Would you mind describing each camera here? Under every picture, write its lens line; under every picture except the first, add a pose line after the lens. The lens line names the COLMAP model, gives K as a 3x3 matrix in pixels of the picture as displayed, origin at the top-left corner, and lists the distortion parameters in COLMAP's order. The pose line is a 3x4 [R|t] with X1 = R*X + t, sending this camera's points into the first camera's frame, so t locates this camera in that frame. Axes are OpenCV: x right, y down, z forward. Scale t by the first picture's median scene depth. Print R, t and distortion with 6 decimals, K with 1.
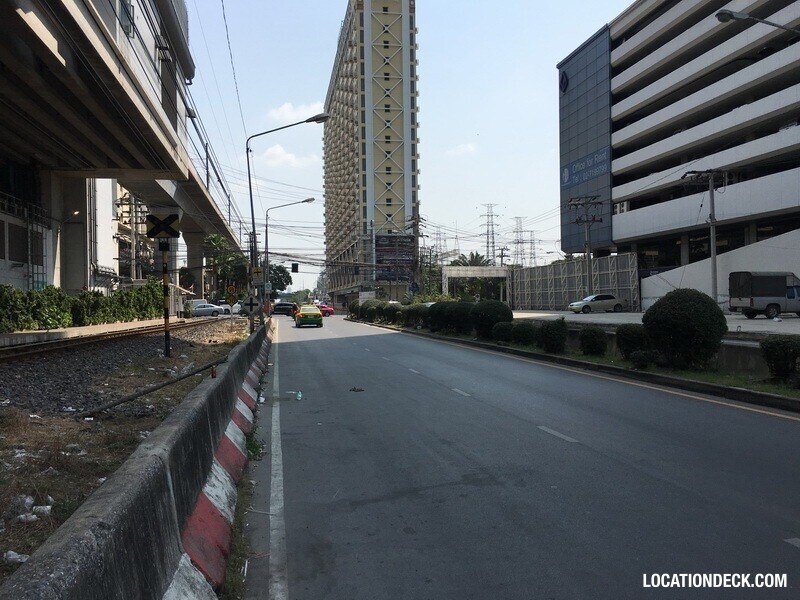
lens RADIAL K [[680.4, 0, 398.4], [0, 680.4, 301.3], [0, 0, 1]] dist [0.081663, -0.112756]
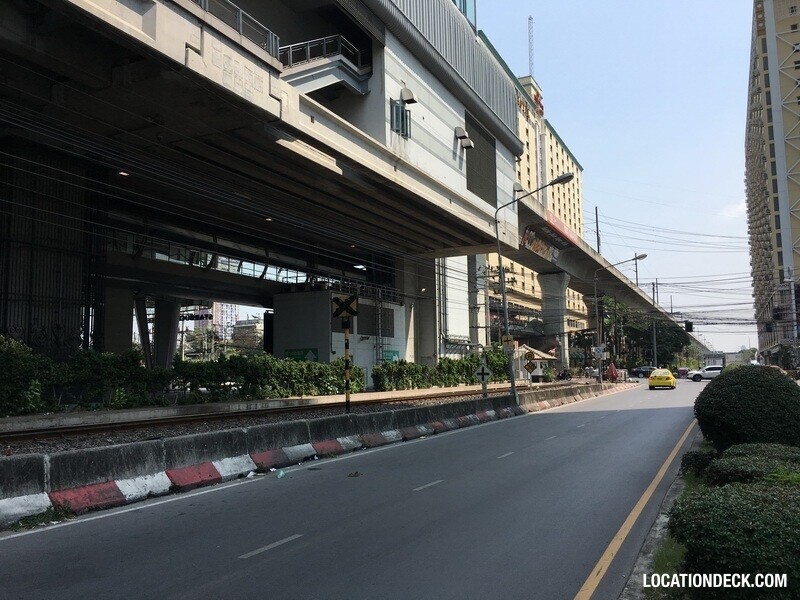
lens RADIAL K [[680.4, 0, 398.4], [0, 680.4, 301.3], [0, 0, 1]] dist [0.081663, -0.112756]
pose [[0.810994, -0.059922, -0.581978, 0.070796], [0.008349, 0.995825, -0.090898, -0.003017], [0.584995, 0.068859, 0.808109, 0.027959]]
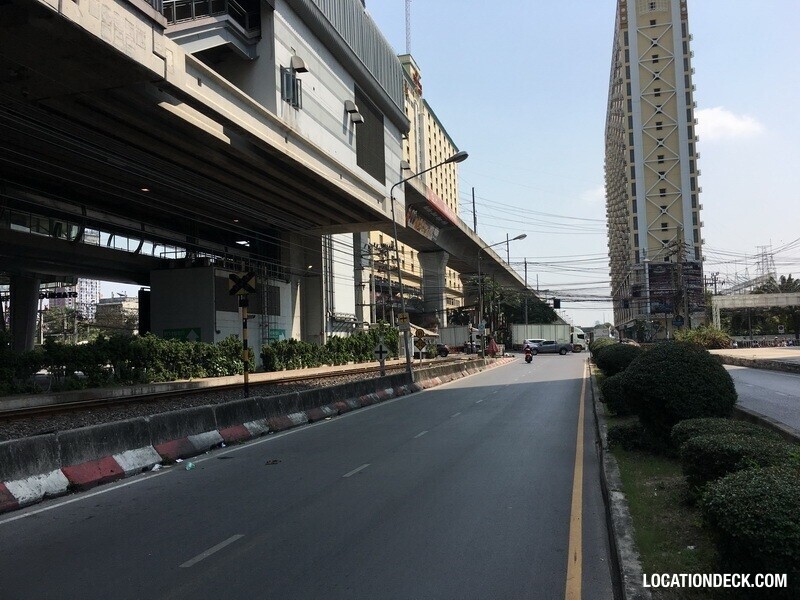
lens RADIAL K [[680.4, 0, 398.4], [0, 680.4, 301.3], [0, 0, 1]] dist [0.081663, -0.112756]
pose [[0.902580, -0.043322, -0.428338, 0.061232], [0.021499, 0.998218, -0.055657, -0.003457], [0.429986, 0.041026, 0.901903, 0.028359]]
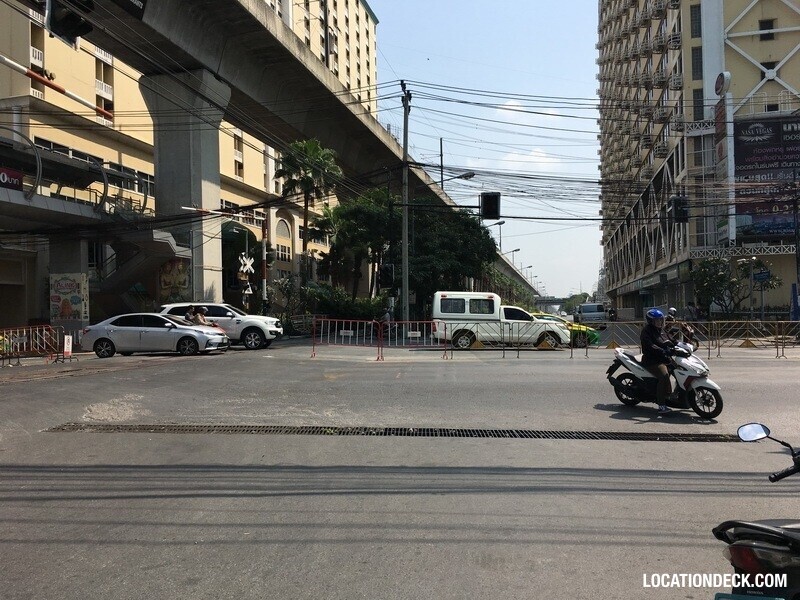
lens RADIAL K [[641.7, 0, 455.5], [0, 641.7, 302.5], [0, 0, 1]] dist [0.002500, 0.000570]
pose [[0.943142, -0.013297, -0.332124, -0.066346], [0.011427, 0.999906, -0.007583, -0.000616], [0.332194, 0.003356, 0.943205, 0.711133]]
